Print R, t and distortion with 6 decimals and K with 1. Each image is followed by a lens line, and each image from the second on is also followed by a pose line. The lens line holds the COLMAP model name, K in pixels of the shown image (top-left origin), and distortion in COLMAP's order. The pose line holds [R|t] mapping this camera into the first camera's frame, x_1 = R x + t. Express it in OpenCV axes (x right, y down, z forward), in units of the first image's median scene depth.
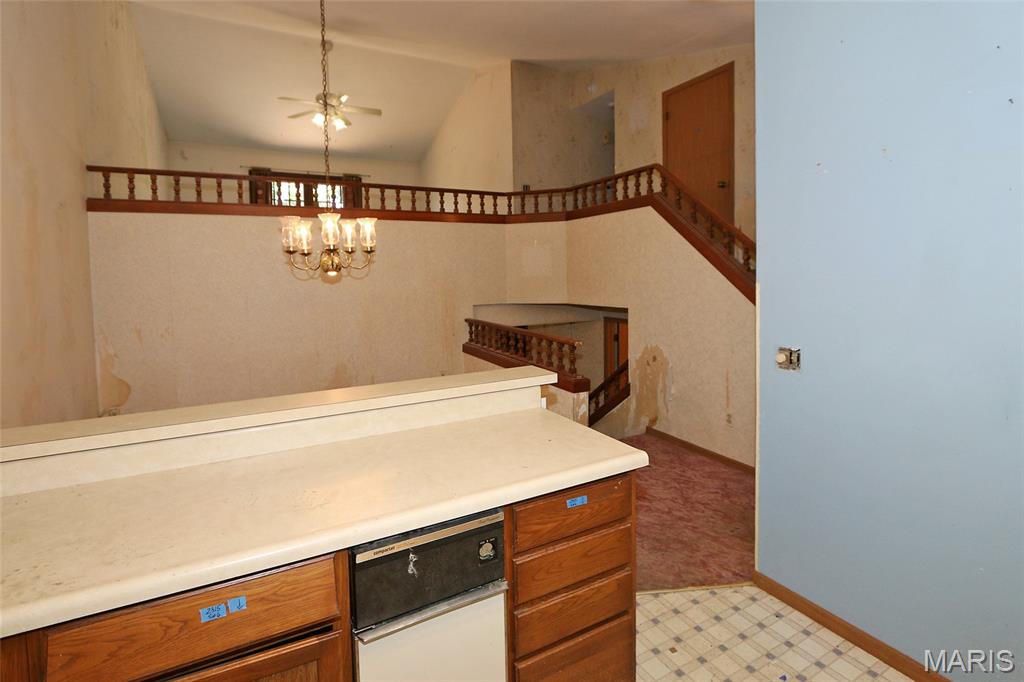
lens RADIAL K [[505.6, 0, 511.5], [0, 505.6, 294.5], [0, 0, 1]] dist [-0.000540, 0.000277]
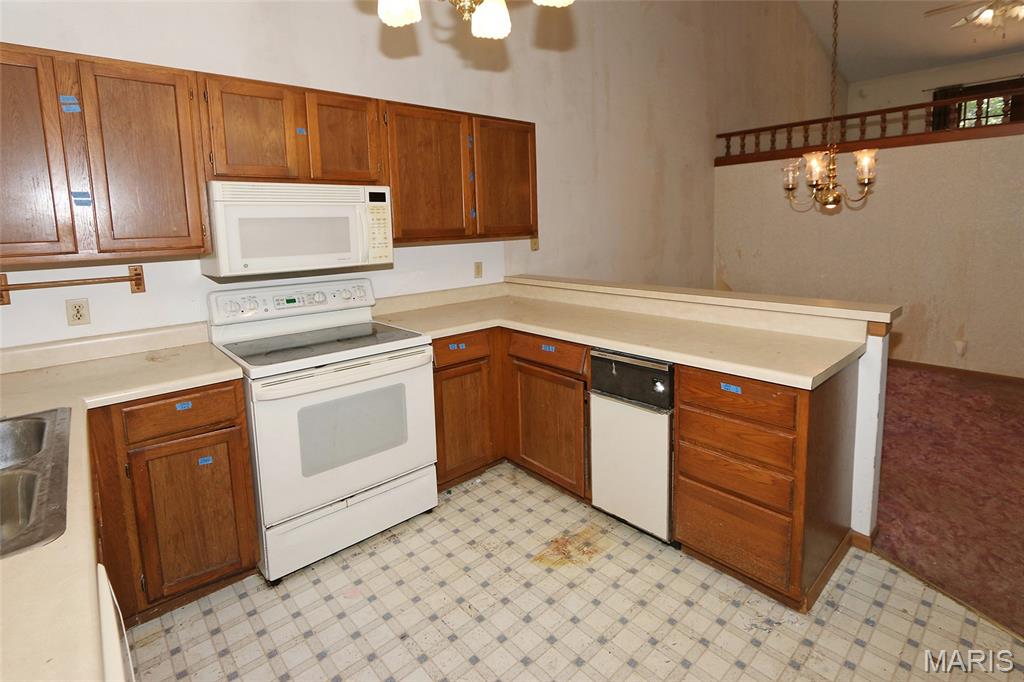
lens RADIAL K [[494.4, 0, 489.1], [0, 494.4, 266.4], [0, 0, 1]] dist [-0.011488, -0.000397]
pose [[0.205196, 0.098925, -0.973709, 0.522446], [-0.027108, 0.995071, 0.095383, 0.005906], [0.978345, 0.006823, 0.206866, 0.075674]]
